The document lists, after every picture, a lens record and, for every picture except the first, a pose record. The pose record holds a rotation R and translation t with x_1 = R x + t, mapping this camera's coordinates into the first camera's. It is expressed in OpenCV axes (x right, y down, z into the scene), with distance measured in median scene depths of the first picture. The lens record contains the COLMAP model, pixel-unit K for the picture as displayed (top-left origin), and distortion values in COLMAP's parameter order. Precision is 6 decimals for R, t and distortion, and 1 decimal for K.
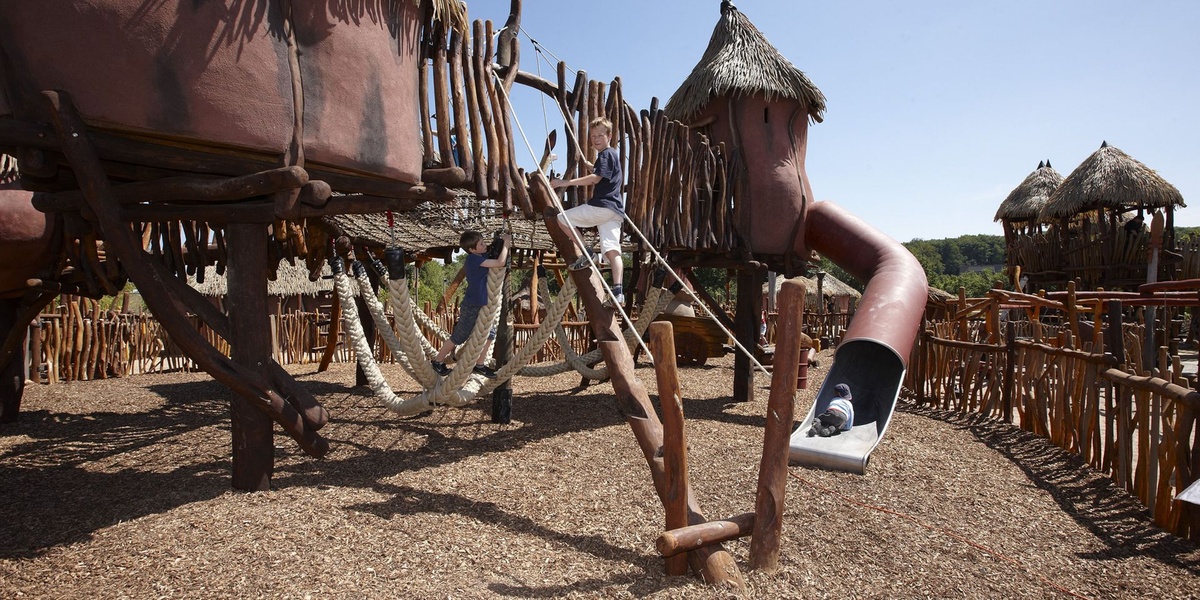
lens RADIAL K [[622.3, 0, 600.0], [0, 622.3, 300.0], [0, 0, 1]] dist [-0.001373, -0.000624]
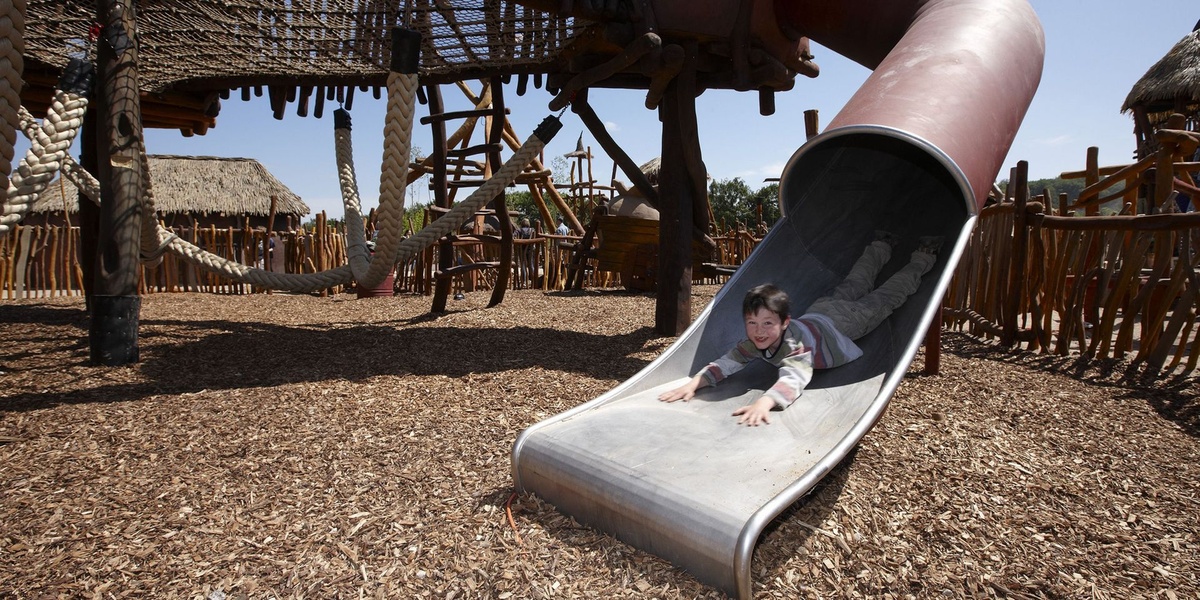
lens RADIAL K [[622.3, 0, 600.0], [0, 622.3, 300.0], [0, 0, 1]] dist [-0.001373, -0.000624]
pose [[0.994573, 0.001330, -0.104034, 0.223817], [0.006644, 0.997065, 0.076266, 0.087510], [0.103830, -0.076544, 0.991645, 0.442662]]
